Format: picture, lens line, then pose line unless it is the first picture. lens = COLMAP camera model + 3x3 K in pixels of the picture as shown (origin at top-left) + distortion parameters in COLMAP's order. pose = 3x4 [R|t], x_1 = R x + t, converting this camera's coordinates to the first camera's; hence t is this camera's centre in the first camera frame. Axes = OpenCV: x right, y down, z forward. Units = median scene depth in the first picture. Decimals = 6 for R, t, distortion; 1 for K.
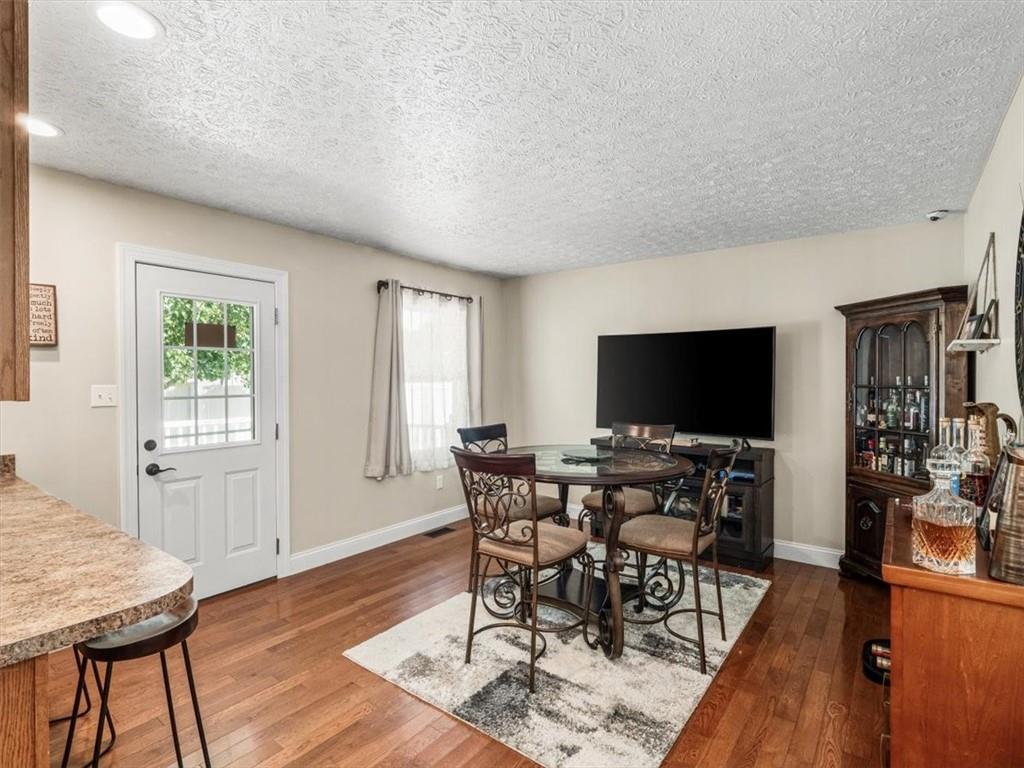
lens RADIAL K [[521.9, 0, 510.1], [0, 521.9, 384.9], [0, 0, 1]] dist [0.002035, 0.000238]
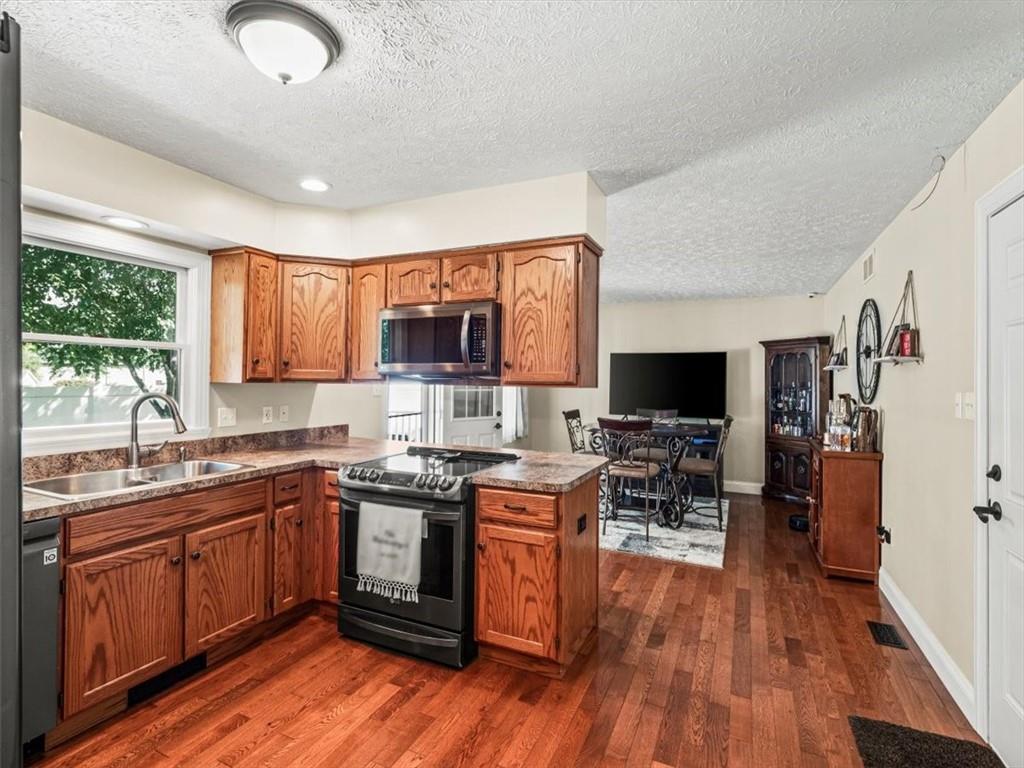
lens RADIAL K [[515.0, 0, 508.5], [0, 515.0, 379.1], [0, 0, 1]] dist [-0.000993, -0.002811]
pose [[0.976351, 0.011927, 0.215862, -0.616010], [-0.008567, 0.999827, -0.016494, 0.011090], [-0.216021, 0.014254, 0.976285, -0.536211]]
